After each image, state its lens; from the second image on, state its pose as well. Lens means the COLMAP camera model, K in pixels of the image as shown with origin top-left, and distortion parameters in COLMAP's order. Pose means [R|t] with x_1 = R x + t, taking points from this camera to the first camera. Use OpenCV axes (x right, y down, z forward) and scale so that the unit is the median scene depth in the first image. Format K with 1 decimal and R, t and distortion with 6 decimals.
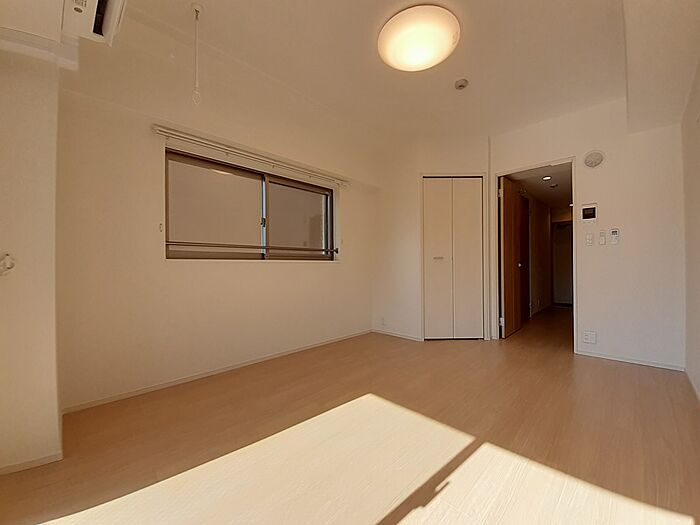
lens RADIAL K [[281.4, 0, 351.6], [0, 281.4, 265.7], [0, 0, 1]] dist [-0.001331, -0.000409]
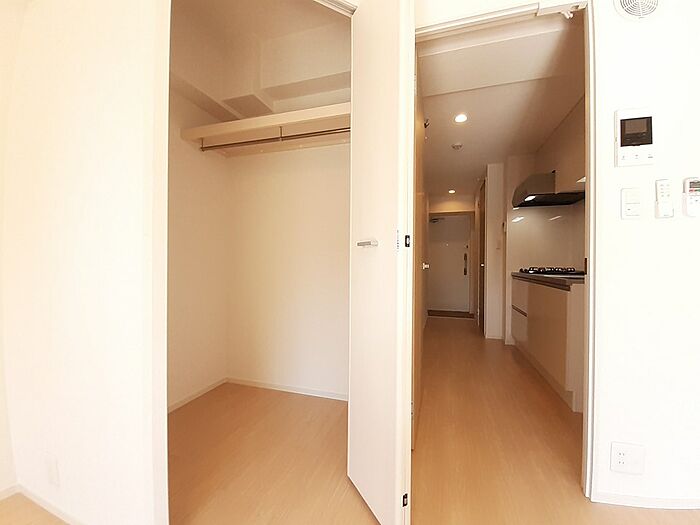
lens RADIAL K [[281.4, 0, 351.6], [0, 281.4, 265.7], [0, 0, 1]] dist [-0.001331, -0.000409]
pose [[0.881077, 0.015201, 0.472729, 0.327040], [-0.010704, 0.999868, -0.012201, 0.000360], [-0.472852, 0.005690, 0.881124, 0.827018]]
